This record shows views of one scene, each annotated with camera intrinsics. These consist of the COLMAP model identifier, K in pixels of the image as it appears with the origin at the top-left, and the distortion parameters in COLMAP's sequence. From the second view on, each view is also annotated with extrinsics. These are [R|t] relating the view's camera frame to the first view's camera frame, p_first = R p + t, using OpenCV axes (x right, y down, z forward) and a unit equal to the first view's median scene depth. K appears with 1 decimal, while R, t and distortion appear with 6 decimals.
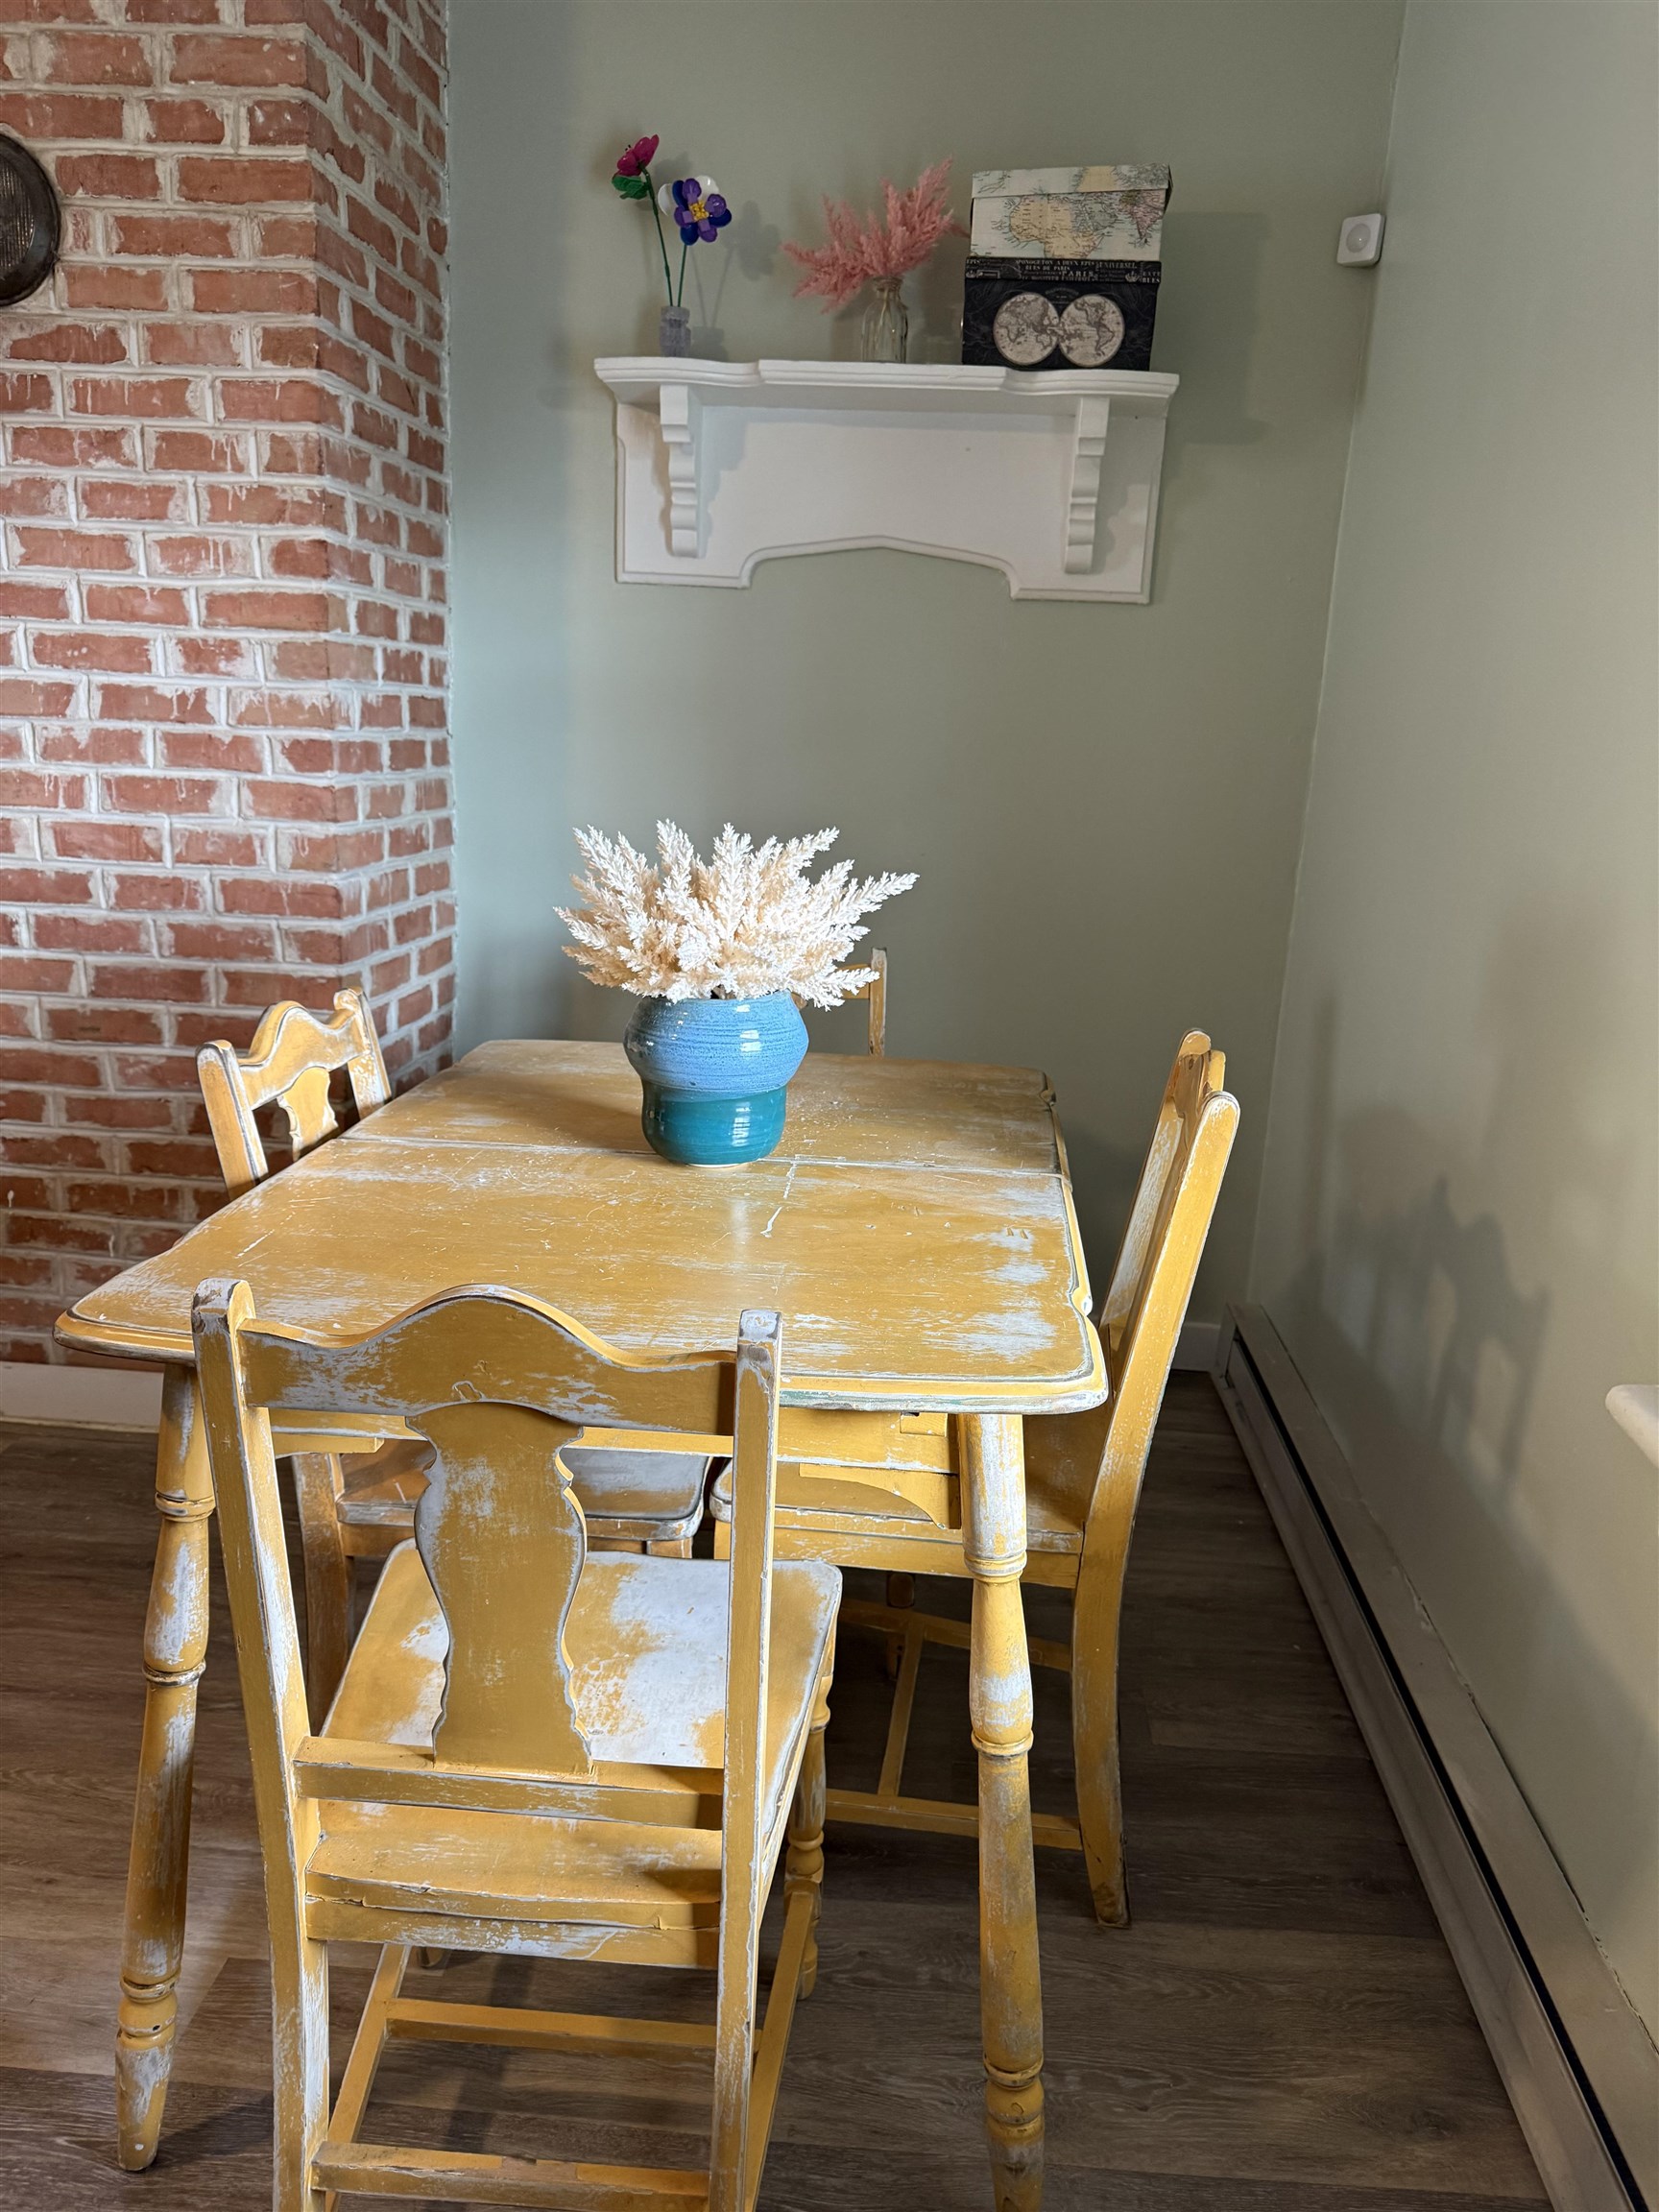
lens RADIAL K [[1554.2, 0, 843.1], [0, 1554.2, 1099.0], [0, 0, 1]] dist [0.058088, -0.066998]
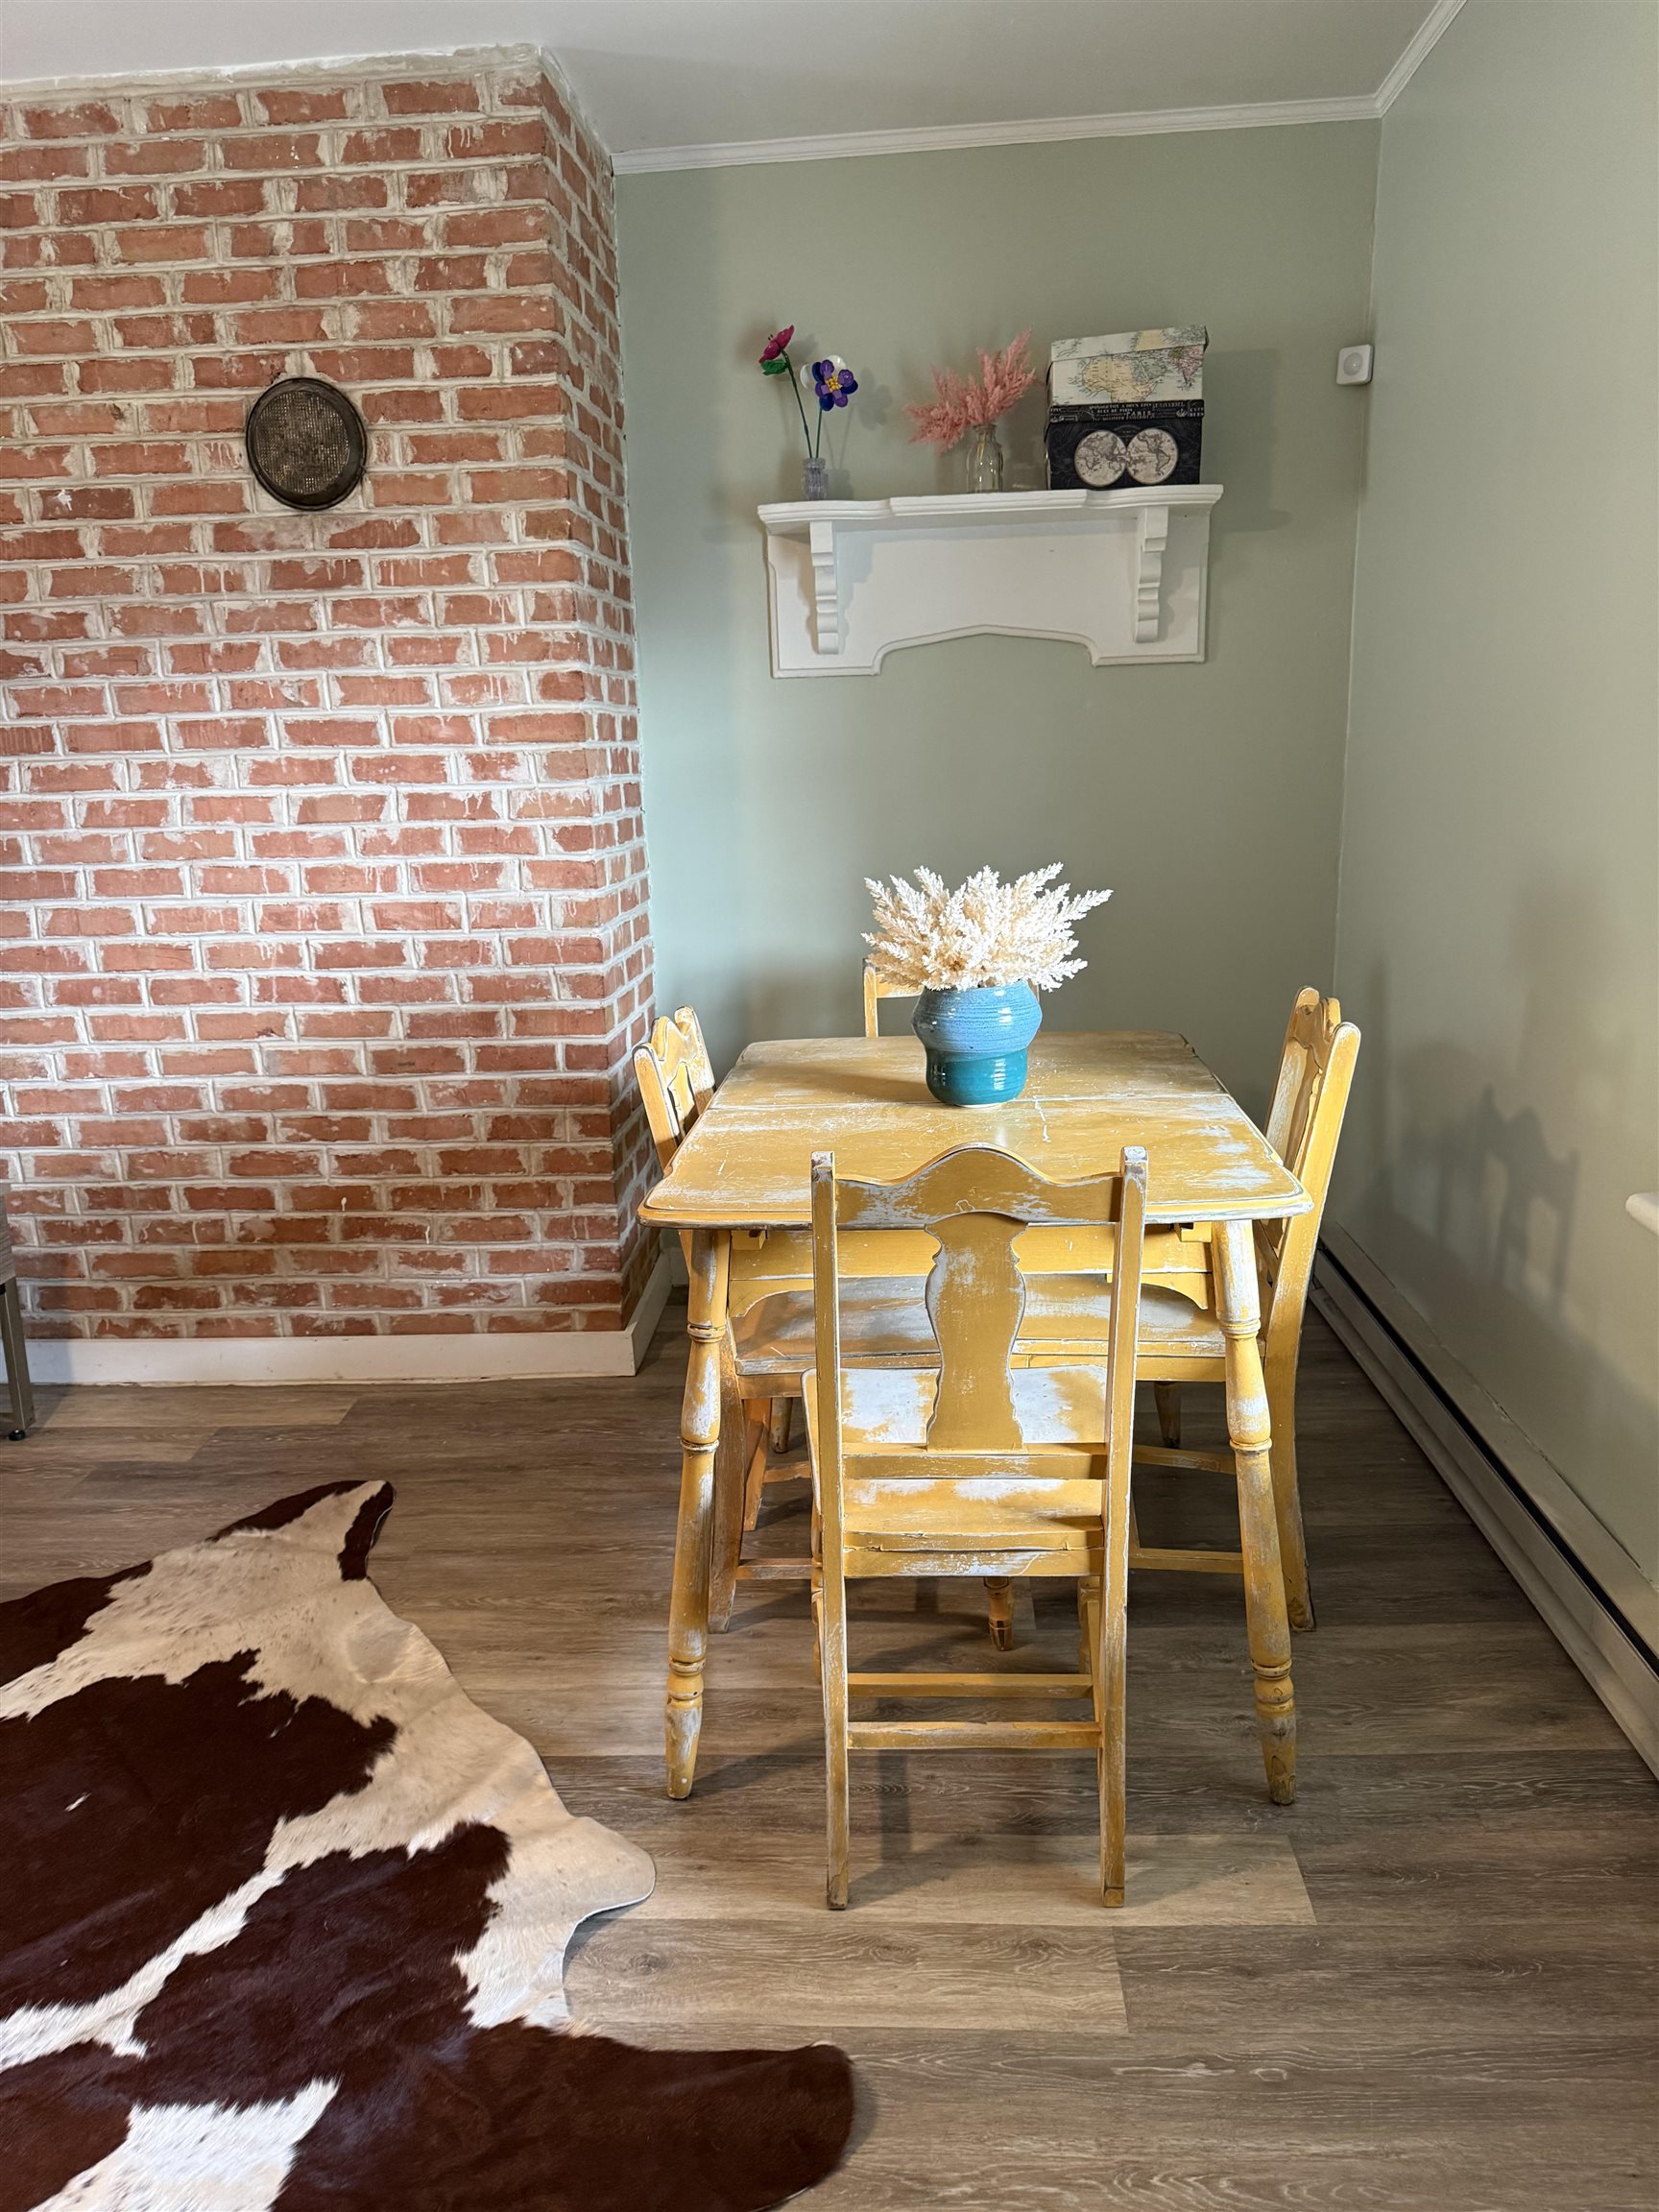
lens RADIAL K [[1530.3, 0, 836.4], [0, 1530.3, 1108.6], [0, 0, 1]] dist [0.183092, -0.378024]
pose [[0.997130, -0.075705, 0.000796, -0.143235], [0.075710, 0.997080, -0.009951, 0.032311], [-0.000040, 0.009983, 0.999950, -0.271329]]
